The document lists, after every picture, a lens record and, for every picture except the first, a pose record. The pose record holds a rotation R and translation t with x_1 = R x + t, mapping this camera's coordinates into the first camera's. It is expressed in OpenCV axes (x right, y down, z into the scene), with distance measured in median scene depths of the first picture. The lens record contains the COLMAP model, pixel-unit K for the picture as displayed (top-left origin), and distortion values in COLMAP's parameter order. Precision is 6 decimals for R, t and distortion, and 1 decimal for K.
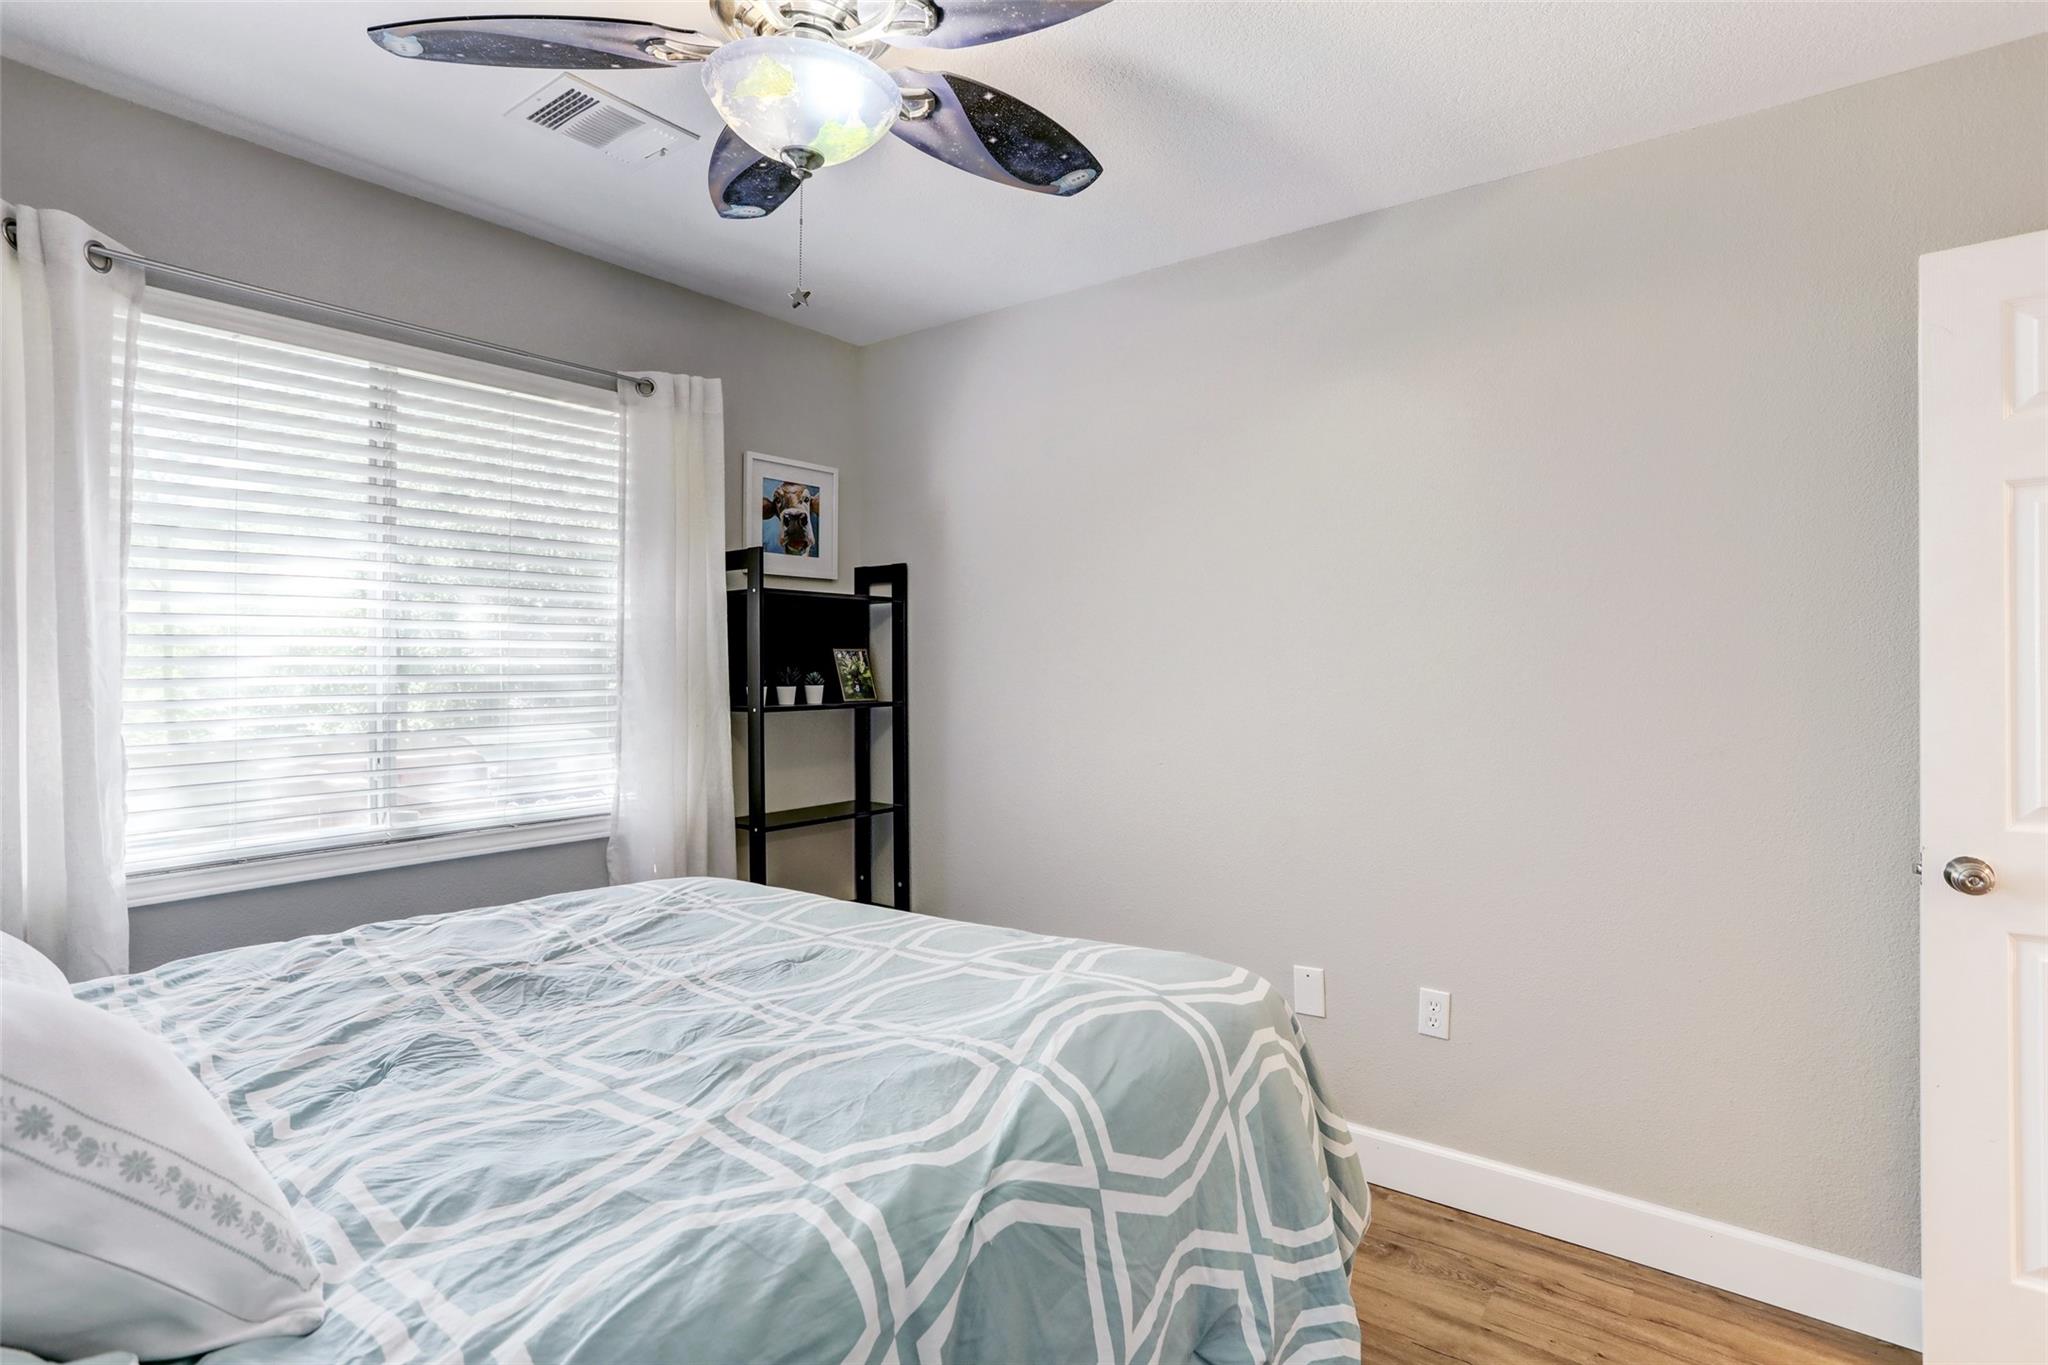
lens RADIAL K [[986.5, 0, 1026.9], [0, 986.5, 662.6], [0, 0, 1]] dist [-0.062766, 0.031386]
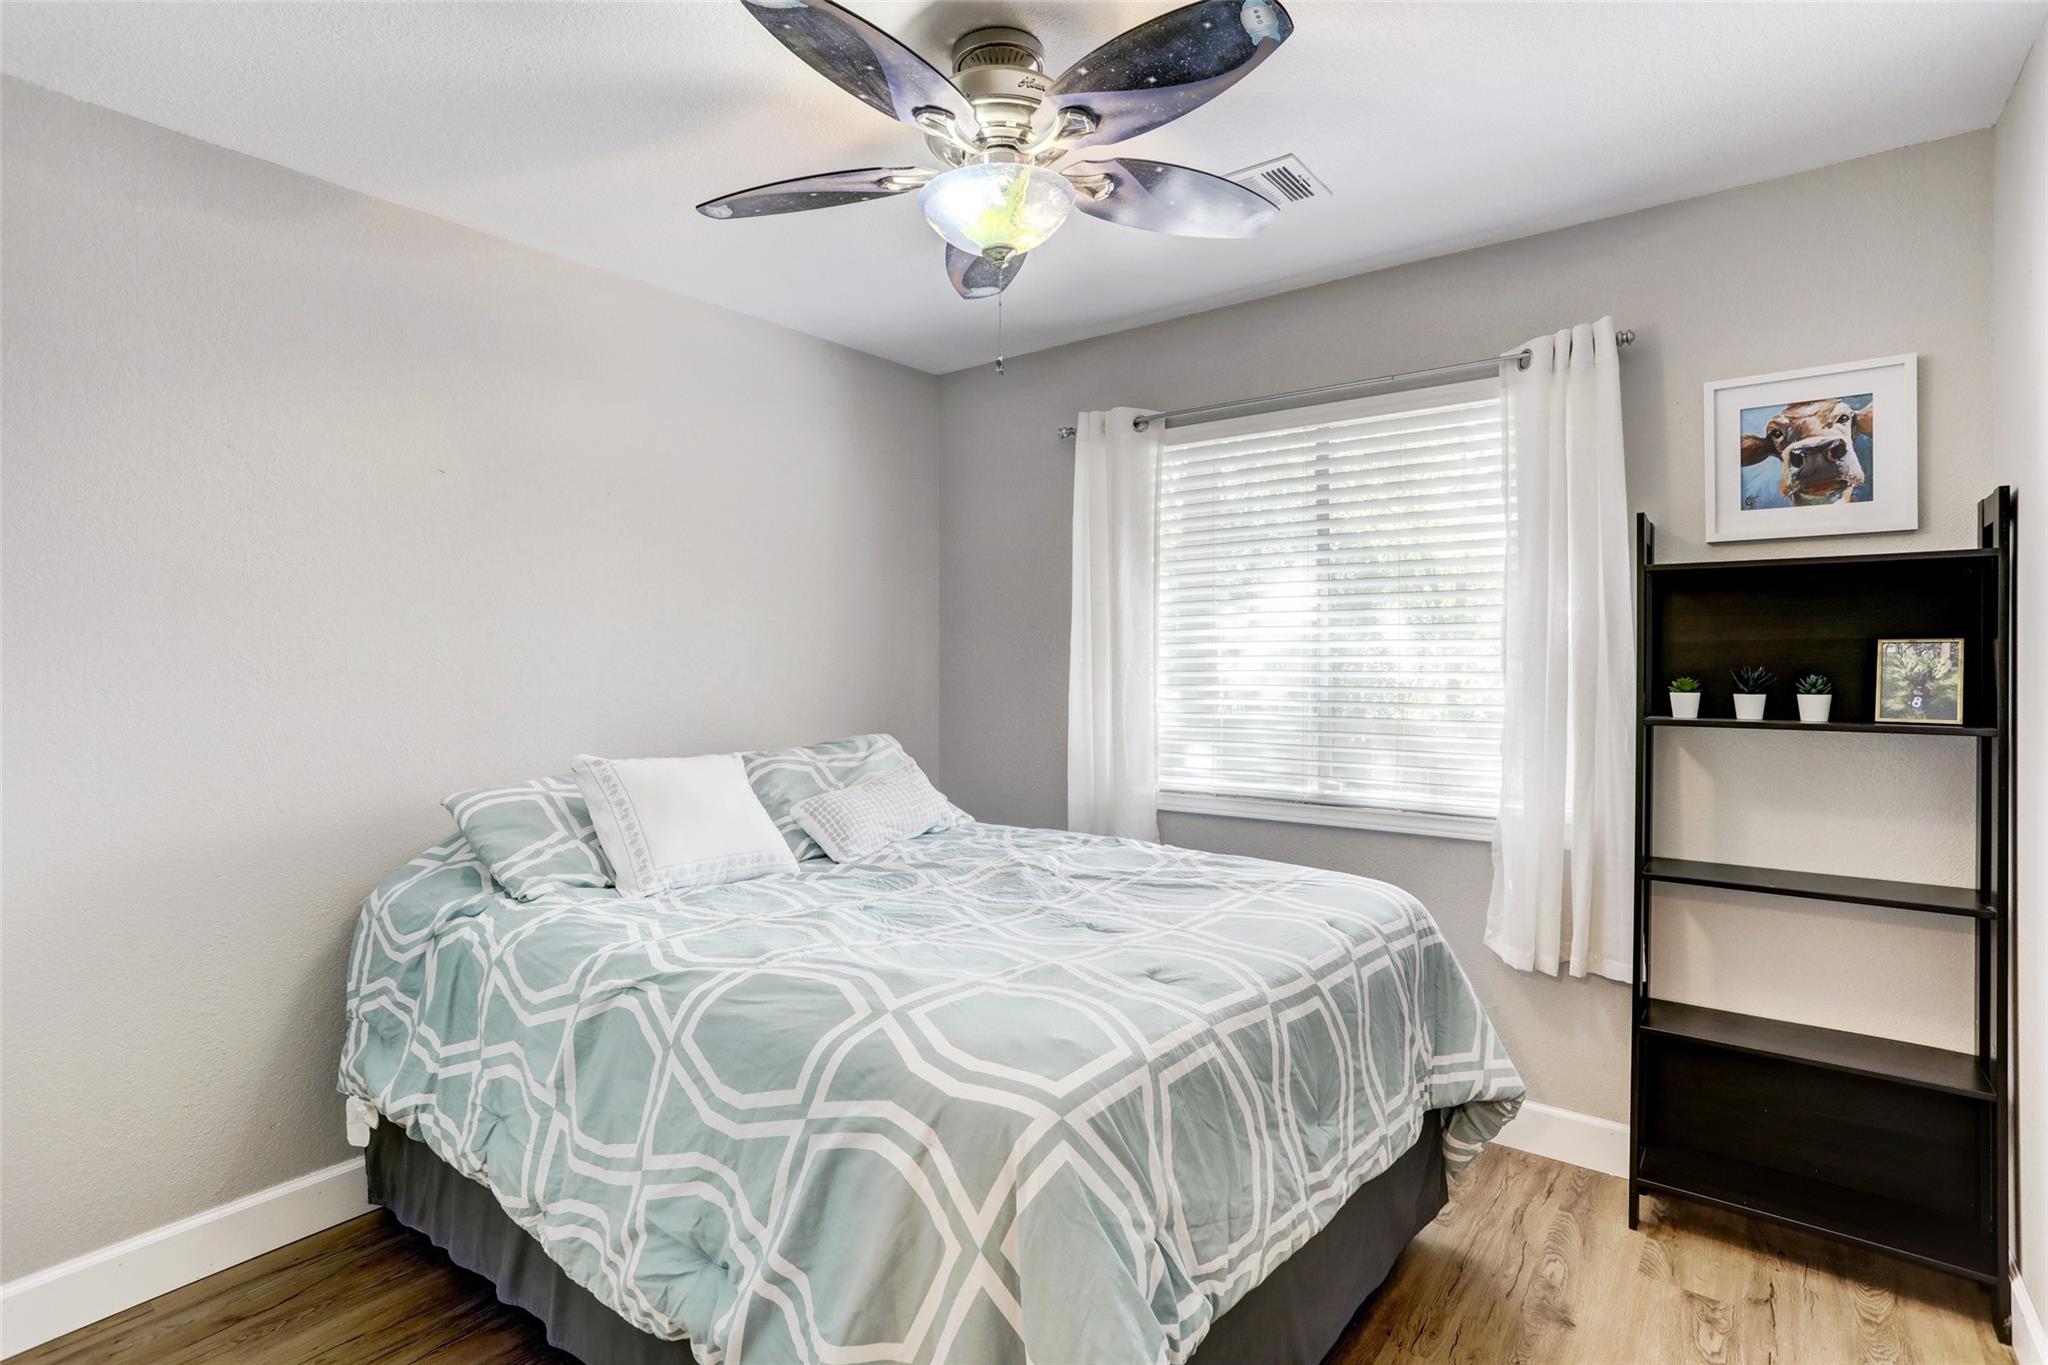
lens RADIAL K [[986.5, 0, 1026.9], [0, 986.5, 662.6], [0, 0, 1]] dist [-0.062766, 0.031386]
pose [[0.008210, 0.002103, -0.999964, 0.440673], [0.003579, 0.999991, 0.002132, -0.002303], [0.999960, -0.003597, 0.008202, 0.449572]]
